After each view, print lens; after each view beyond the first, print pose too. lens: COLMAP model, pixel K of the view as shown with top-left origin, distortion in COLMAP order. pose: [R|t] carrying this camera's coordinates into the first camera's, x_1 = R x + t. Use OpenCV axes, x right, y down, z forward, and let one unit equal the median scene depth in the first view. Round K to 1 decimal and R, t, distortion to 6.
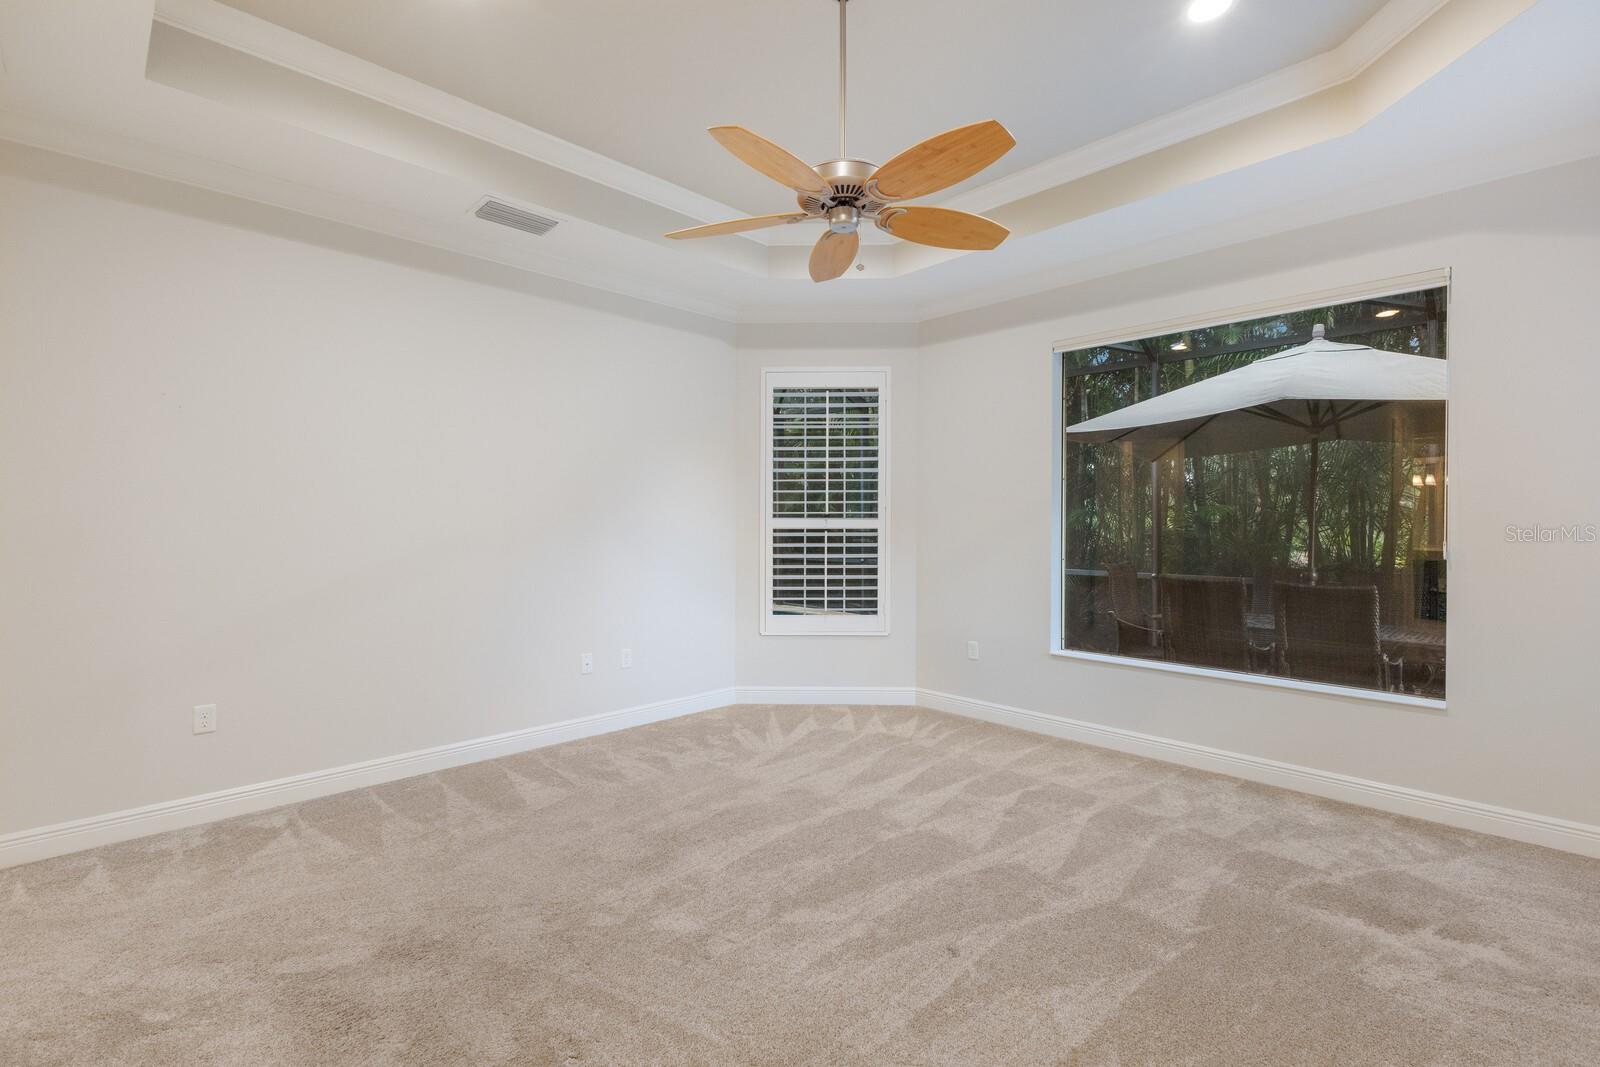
lens RADIAL K [[714.2, 0, 802.6], [0, 714.2, 528.4], [0, 0, 1]] dist [-0.001445, -0.000064]
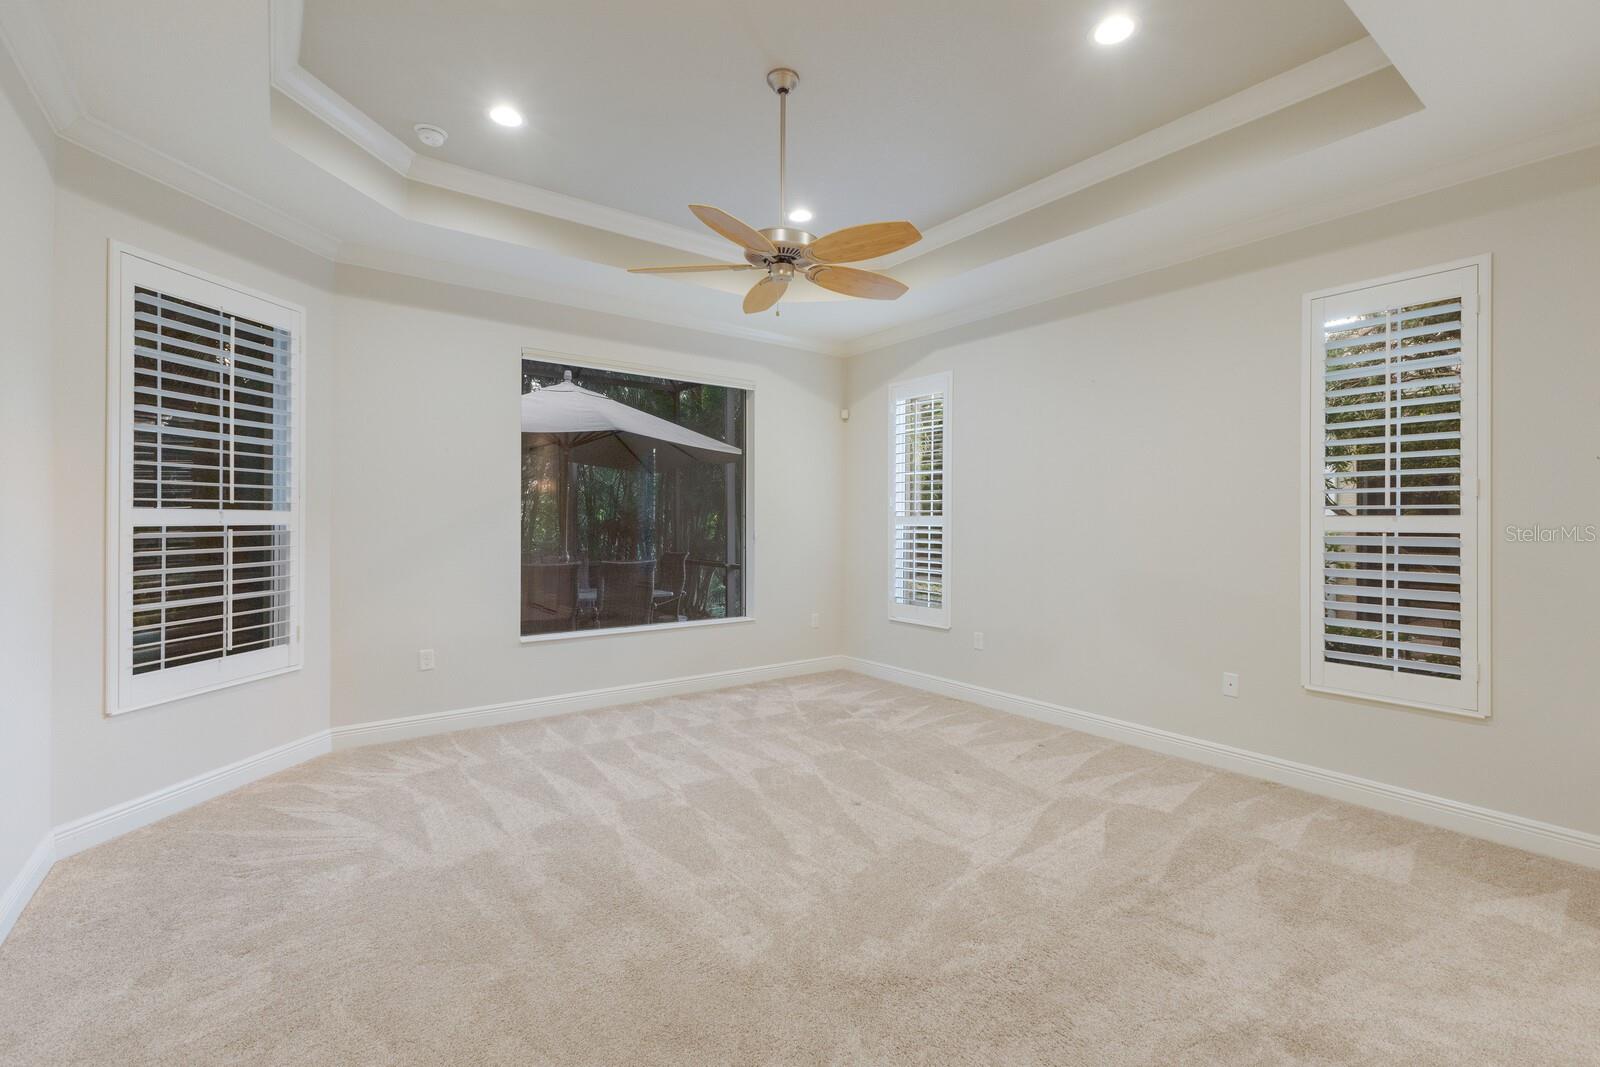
lens RADIAL K [[710.6, 0, 801.6], [0, 710.6, 515.8], [0, 0, 1]] dist [-0.000733, -0.000088]
pose [[0.125278, 0.003257, 0.992116, -0.545545], [0.005991, 0.999974, -0.004040, -0.002542], [-0.992104, 0.006450, 0.125255, 0.392371]]
